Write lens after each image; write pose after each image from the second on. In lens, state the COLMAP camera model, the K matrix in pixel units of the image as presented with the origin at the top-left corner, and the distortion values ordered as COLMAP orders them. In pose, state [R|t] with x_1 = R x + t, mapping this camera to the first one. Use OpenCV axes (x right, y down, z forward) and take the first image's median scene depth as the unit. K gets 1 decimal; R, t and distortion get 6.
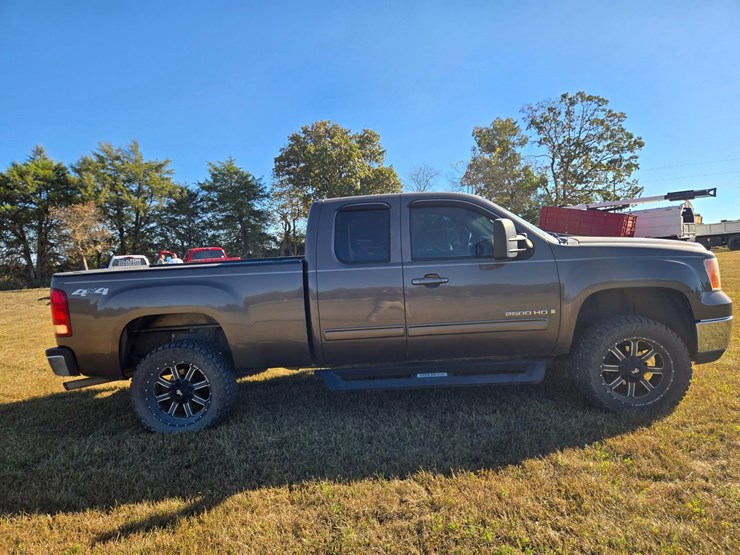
lens RADIAL K [[494.6, 0, 379.9], [0, 494.6, 254.3], [0, 0, 1]] dist [0.072985, -0.051597]
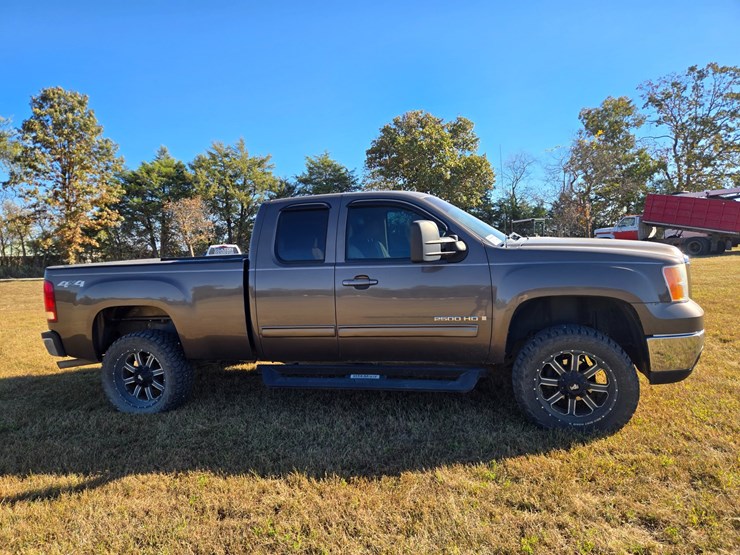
lens RADIAL K [[494.6, 0, 372.5], [0, 494.6, 249.0], [0, 0, 1]] dist [0.072985, -0.051597]
pose [[0.976412, 0.012185, -0.215573, 0.329517], [-0.010008, 0.999887, 0.011189, -0.023767], [0.215685, -0.008768, 0.976424, 0.034928]]
